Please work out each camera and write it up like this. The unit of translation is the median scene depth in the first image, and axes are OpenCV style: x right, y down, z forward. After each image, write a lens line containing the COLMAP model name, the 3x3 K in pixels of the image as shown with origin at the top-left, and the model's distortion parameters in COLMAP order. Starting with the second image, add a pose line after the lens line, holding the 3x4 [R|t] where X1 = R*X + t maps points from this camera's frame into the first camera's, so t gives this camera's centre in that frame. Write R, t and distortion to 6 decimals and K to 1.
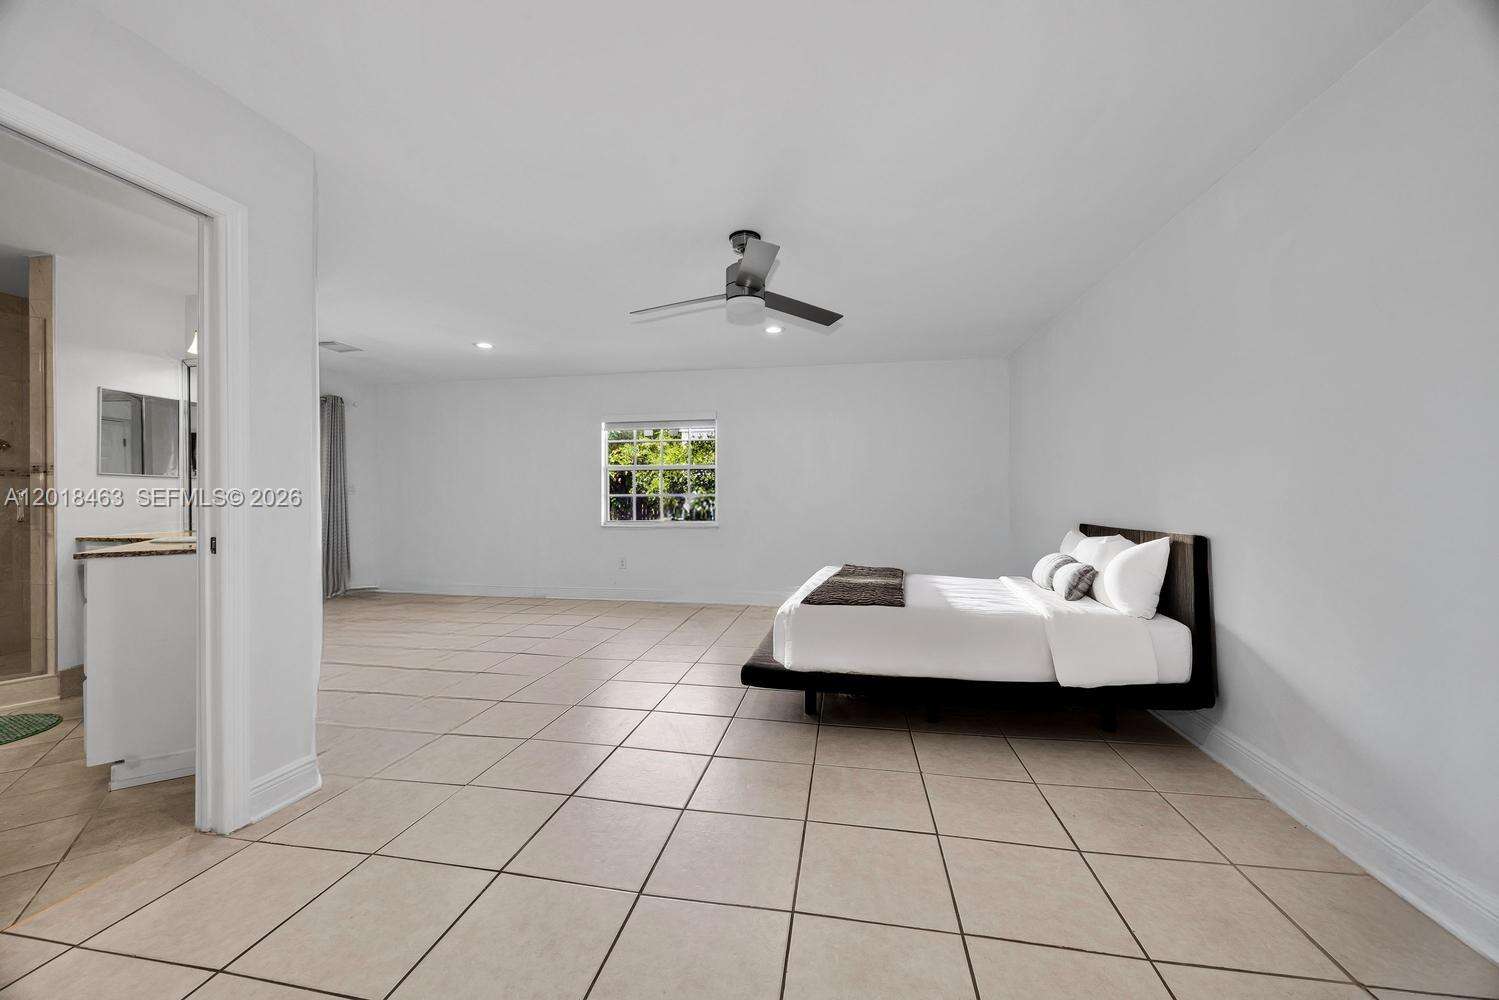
lens RADIAL K [[581.5, 0, 749.5], [0, 581.5, 500.0], [0, 0, 1]] dist [-0.000859, 0.000032]
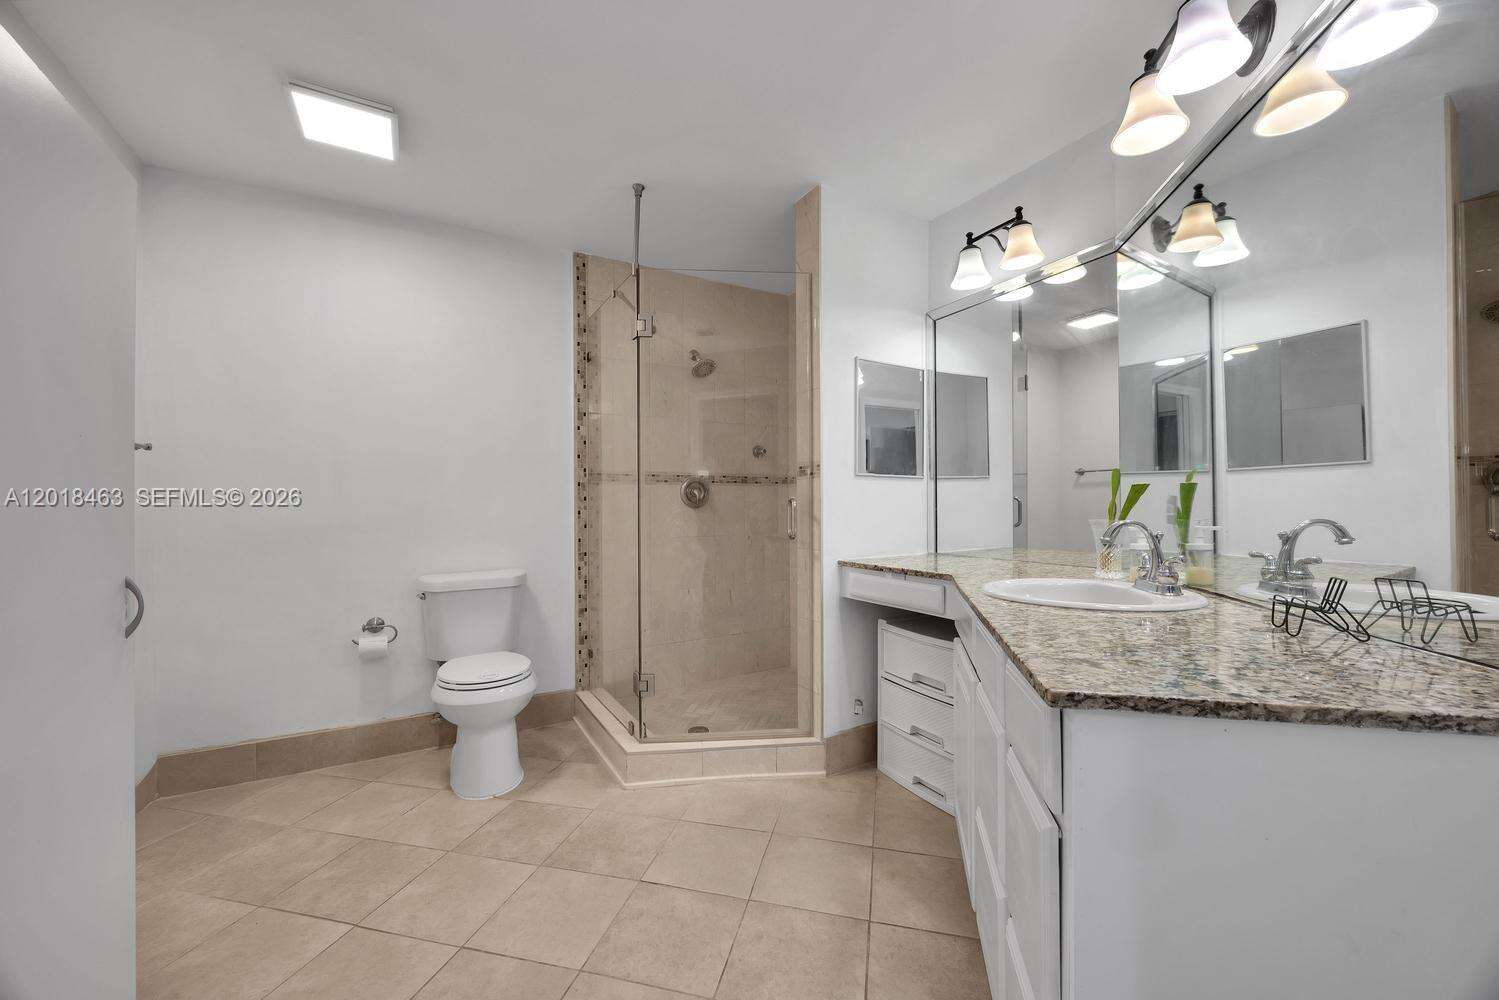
lens RADIAL K [[581.5, 0, 749.5], [0, 581.5, 500.0], [0, 0, 1]] dist [-0.000859, 0.000032]
pose [[0.637397, -0.012427, -0.770435, -0.667735], [0.001252, 0.999885, -0.015092, -0.002042], [0.770535, 0.008656, 0.637339, 0.443122]]
